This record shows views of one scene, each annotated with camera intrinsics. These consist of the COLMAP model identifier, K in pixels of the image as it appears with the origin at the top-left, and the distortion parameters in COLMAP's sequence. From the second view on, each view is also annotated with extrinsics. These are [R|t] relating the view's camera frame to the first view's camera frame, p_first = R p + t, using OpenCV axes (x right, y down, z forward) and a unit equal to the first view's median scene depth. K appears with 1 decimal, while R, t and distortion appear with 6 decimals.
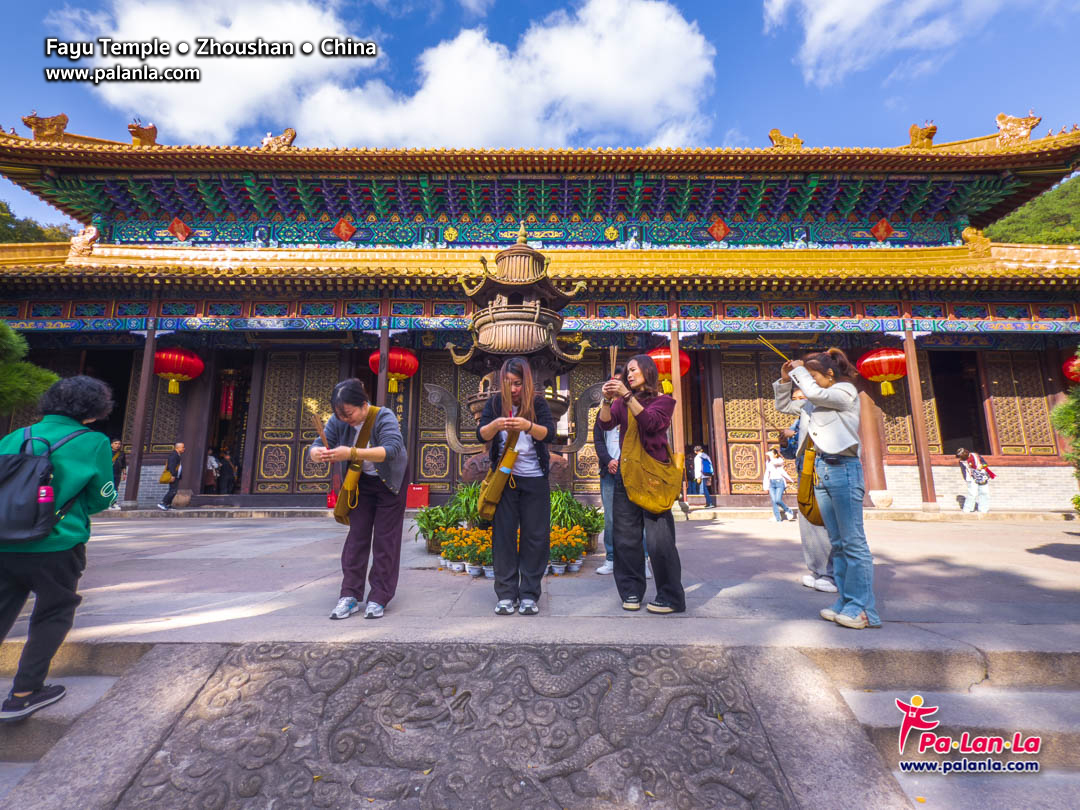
lens RADIAL K [[500.5, 0, 540.0], [0, 500.5, 405.0], [0, 0, 1]] dist [-0.001169, -0.000457]
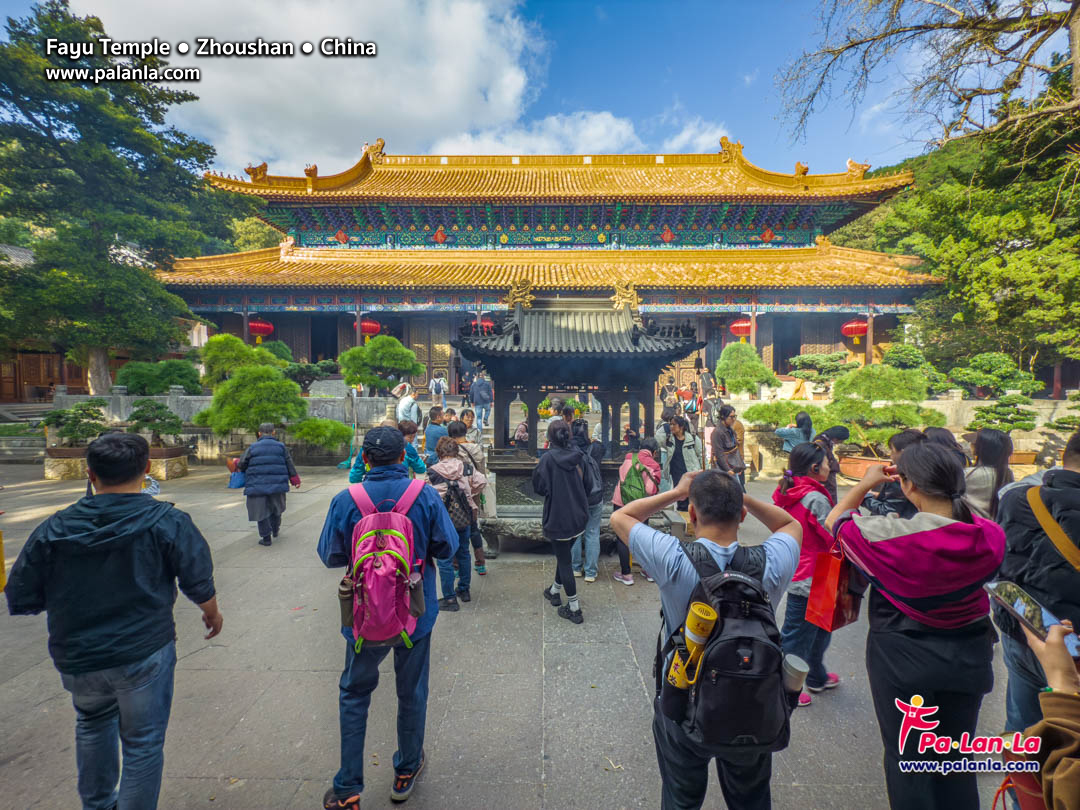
lens RADIAL K [[435.3, 0, 540.0], [0, 435.3, 405.0], [0, 0, 1]] dist [0.000234, 0.000029]
pose [[0.999875, 0.003374, -0.015466, -0.035851], [0.000045, 0.976421, 0.215874, -0.117355], [0.015829, -0.215847, 0.976299, -0.521359]]
